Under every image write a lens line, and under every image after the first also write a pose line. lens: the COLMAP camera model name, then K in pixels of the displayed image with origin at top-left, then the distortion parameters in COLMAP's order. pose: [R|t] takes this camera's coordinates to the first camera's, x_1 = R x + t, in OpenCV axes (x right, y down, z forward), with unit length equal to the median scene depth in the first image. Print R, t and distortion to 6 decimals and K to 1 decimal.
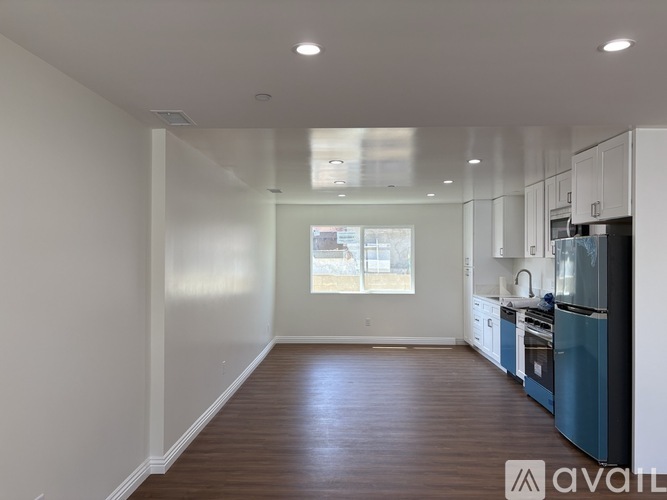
lens RADIAL K [[509.6, 0, 333.5], [0, 509.6, 250.0], [0, 0, 1]] dist [0.041401, -0.001369]
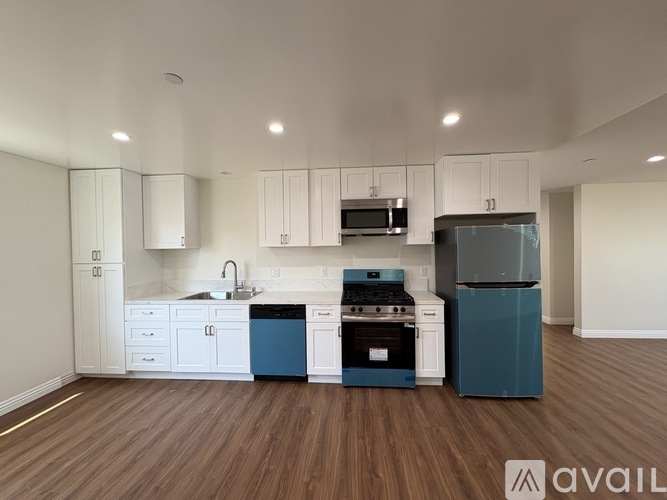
lens RADIAL K [[267.6, 0, 333.5], [0, 267.6, 250.0], [0, 0, 1]] dist [0.001809, 0.000142]
pose [[0.041976, -0.013696, 0.999025, -0.087660], [0.004916, 0.999897, 0.013501, 0.011977], [-0.999107, 0.004345, 0.042039, 0.710344]]
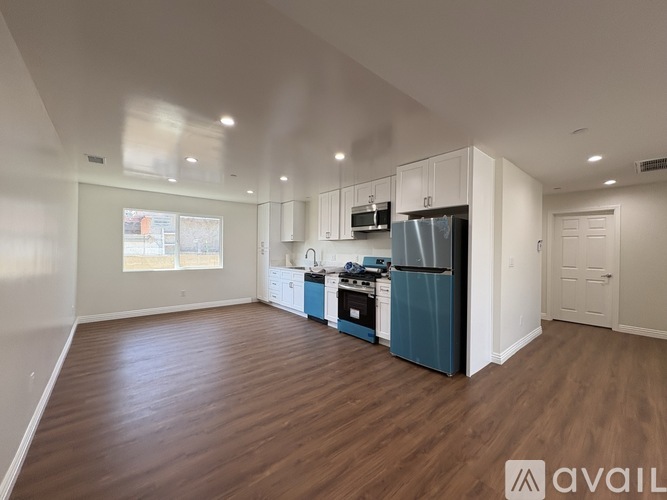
lens RADIAL K [[267.6, 0, 333.5], [0, 267.6, 250.0], [0, 0, 1]] dist [0.001809, 0.000142]
pose [[0.740230, 0.007278, 0.672314, -0.106734], [-0.017147, 0.999821, 0.008056, 0.030518], [-0.672135, -0.017491, 0.740222, 0.319927]]
